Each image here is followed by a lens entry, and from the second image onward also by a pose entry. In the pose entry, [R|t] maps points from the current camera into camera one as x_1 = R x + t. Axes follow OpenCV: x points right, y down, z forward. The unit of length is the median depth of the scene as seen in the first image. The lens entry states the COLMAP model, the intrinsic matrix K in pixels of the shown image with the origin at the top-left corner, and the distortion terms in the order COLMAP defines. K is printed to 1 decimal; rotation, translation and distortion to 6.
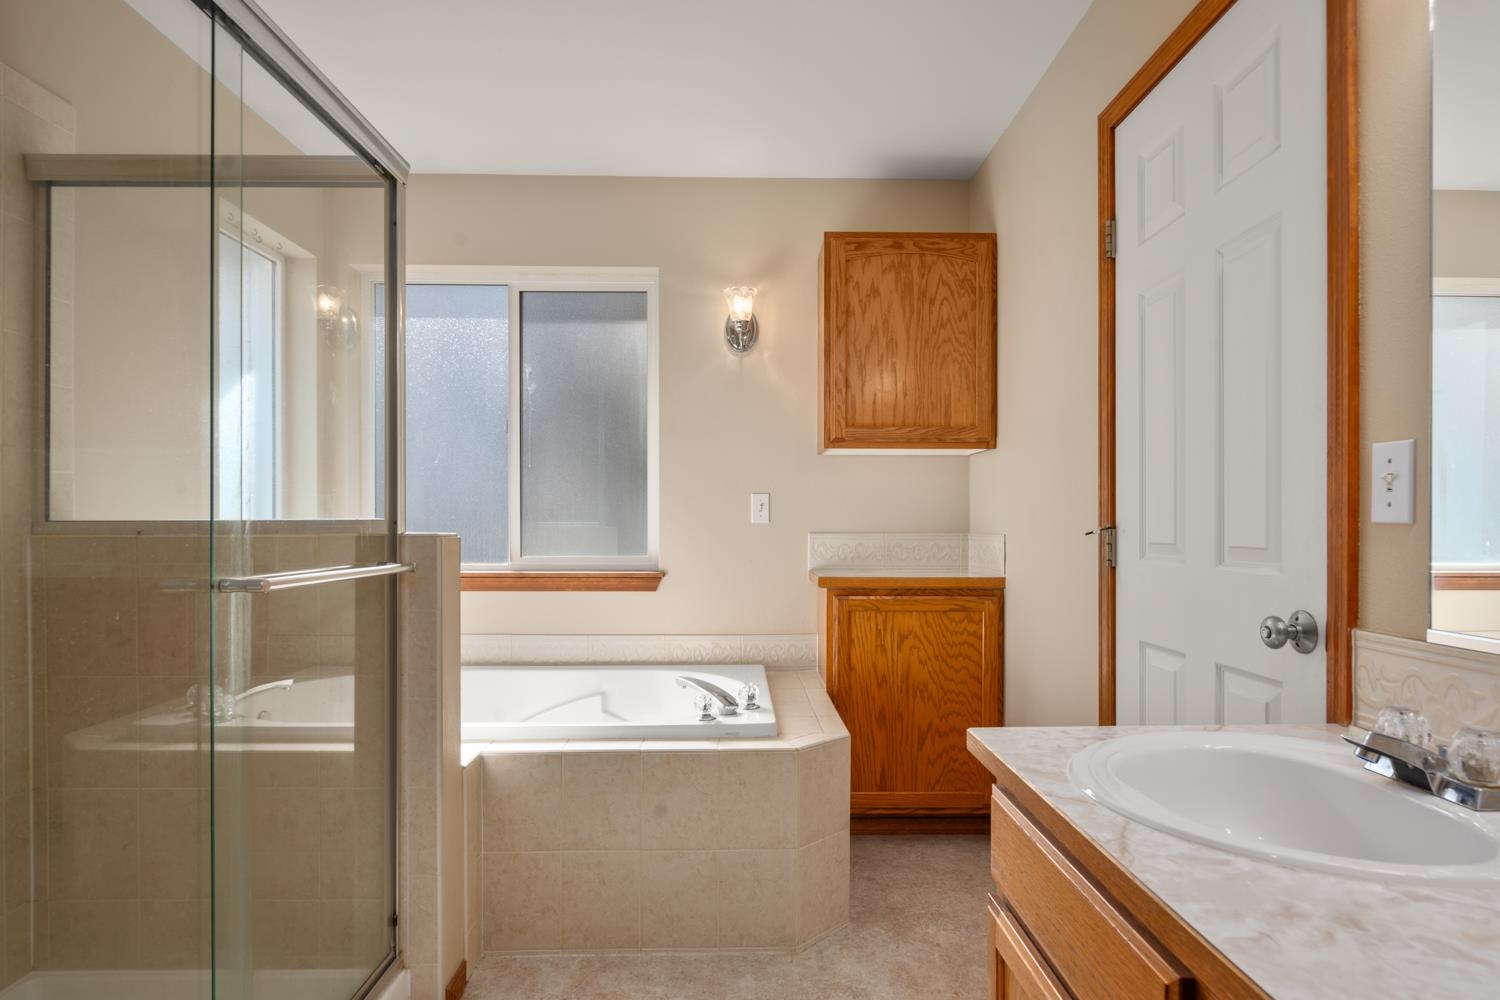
lens RADIAL K [[802.5, 0, 750.5], [0, 802.5, 507.6], [0, 0, 1]] dist [-0.000025, 0.000001]
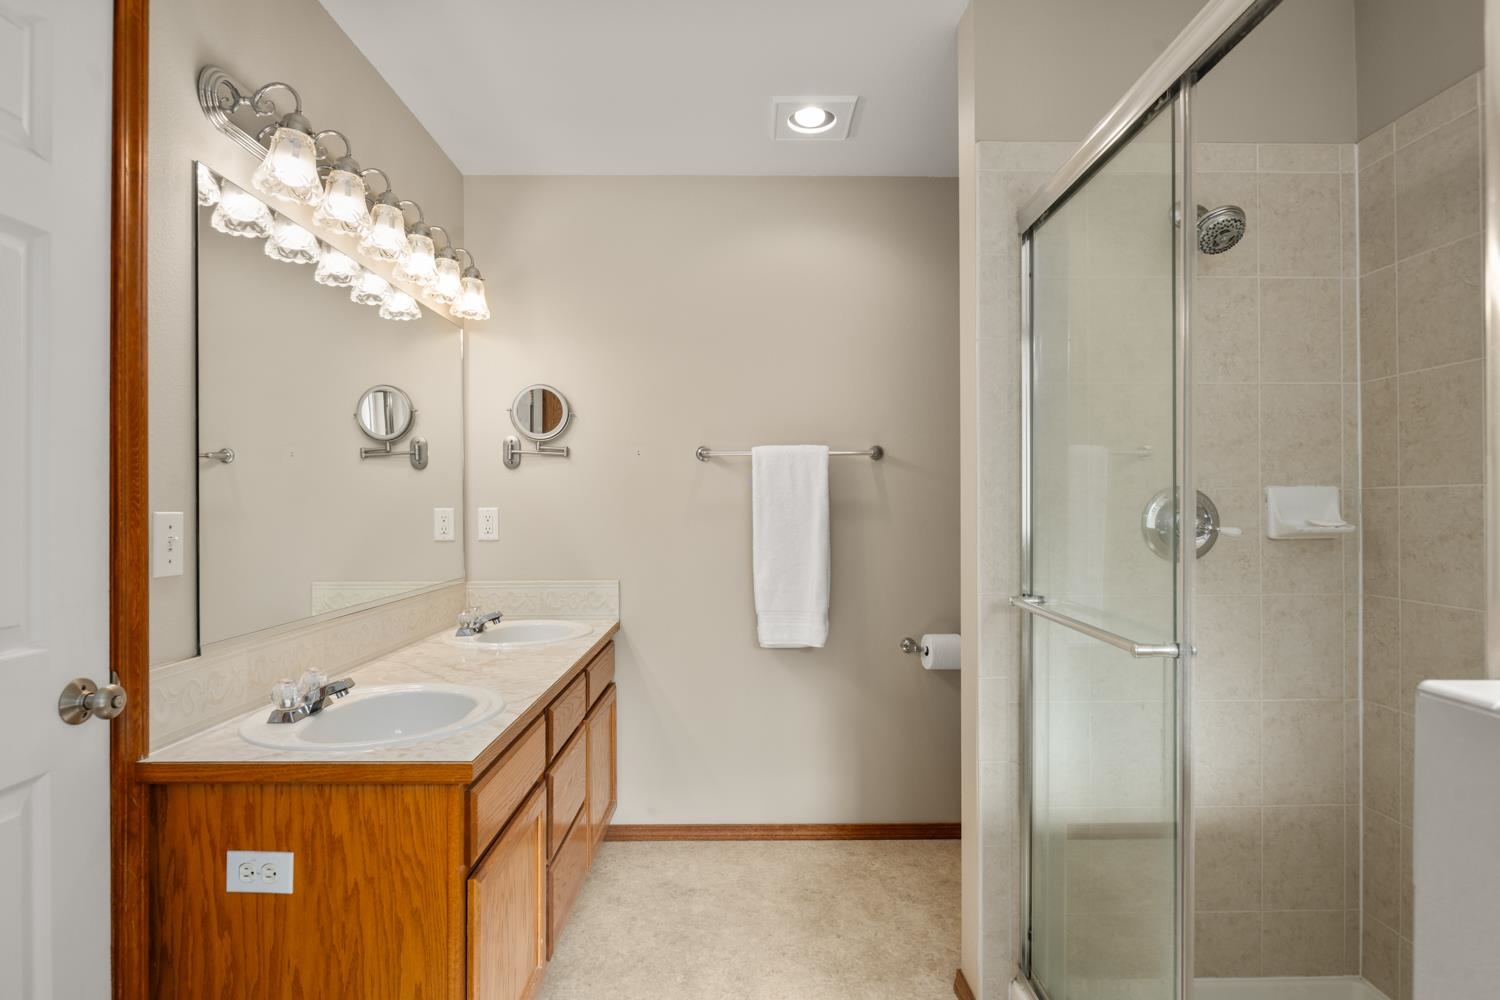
lens RADIAL K [[769.5, 0, 750.0], [0, 769.5, 502.4], [0, 0, 1]] dist [-0.000175, -0.000024]
pose [[-0.999926, 0.001795, 0.012036, -0.139840], [0.001719, 0.999979, -0.006298, -0.087873], [-0.012047, -0.006277, -0.999908, 2.208089]]
